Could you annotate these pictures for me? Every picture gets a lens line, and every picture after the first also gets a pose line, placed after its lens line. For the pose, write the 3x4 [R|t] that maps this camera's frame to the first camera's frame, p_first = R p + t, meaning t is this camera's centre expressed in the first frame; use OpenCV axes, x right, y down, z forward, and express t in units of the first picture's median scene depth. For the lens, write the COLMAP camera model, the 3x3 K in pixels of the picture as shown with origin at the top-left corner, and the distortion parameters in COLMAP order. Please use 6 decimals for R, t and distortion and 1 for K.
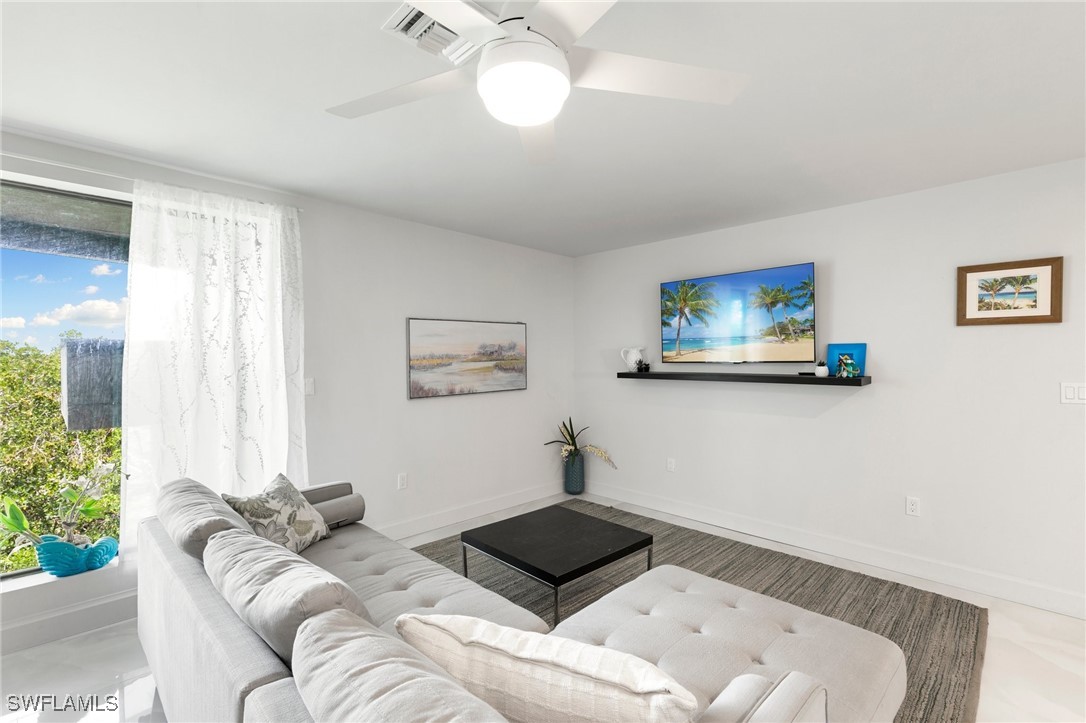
lens RADIAL K [[485.8, 0, 540.9], [0, 485.8, 361.1], [0, 0, 1]] dist [0.008092, -0.001368]
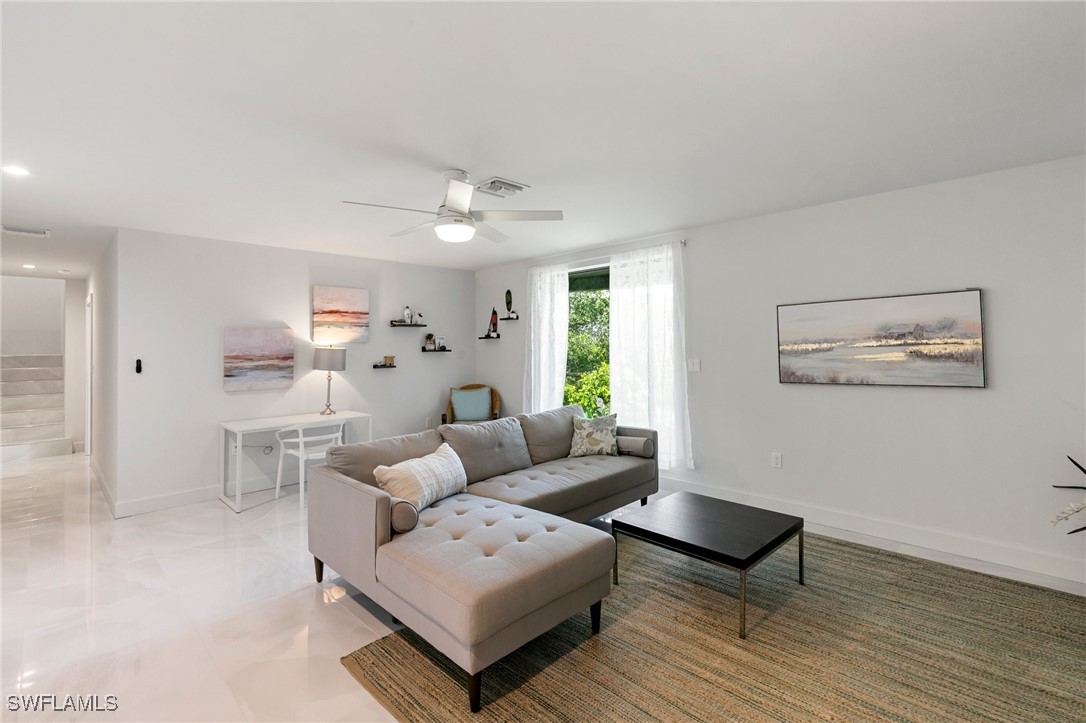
lens RADIAL K [[485.8, 0, 541.2], [0, 485.8, 353.7], [0, 0, 1]] dist [0.008092, -0.001368]
pose [[0.007269, 0.012879, -0.999891, 0.744569], [0.005749, 0.999900, 0.012921, -0.001053], [0.999957, -0.005843, 0.007194, 0.467940]]
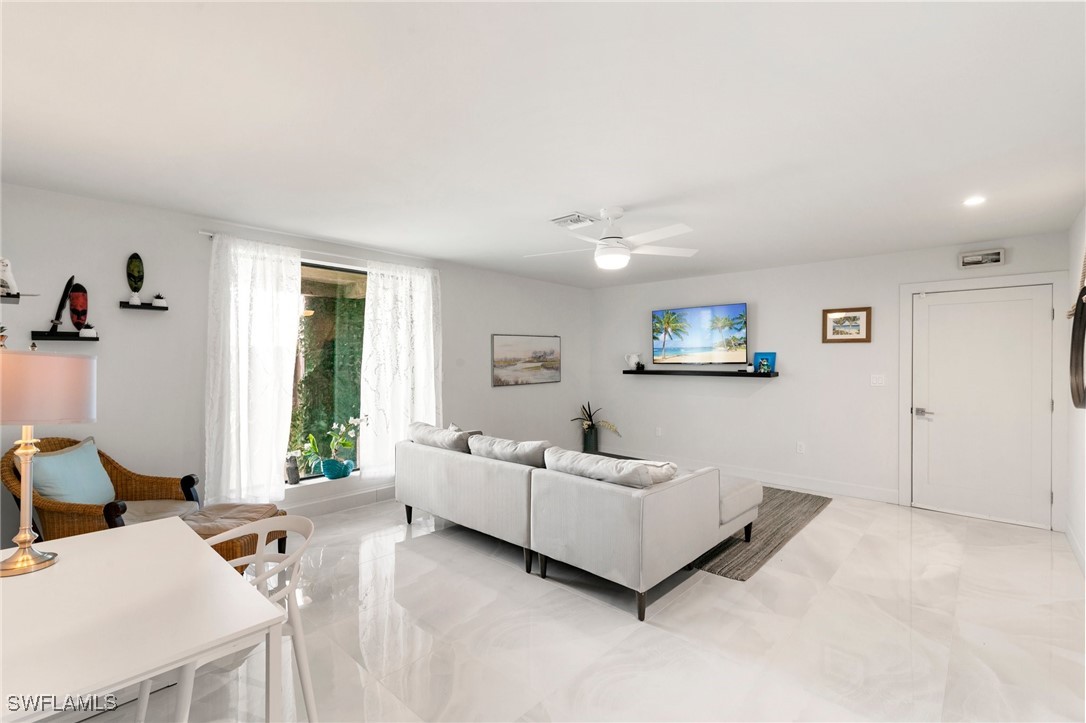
lens RADIAL K [[485.8, 0, 542.4], [0, 485.8, 361.1], [0, 0, 1]] dist [0.008092, -0.001368]
pose [[0.998952, 0.003458, 0.045639, -0.179195], [-0.003292, 0.999988, -0.003712, 0.001887], [-0.045651, 0.003558, 0.998951, -0.540860]]
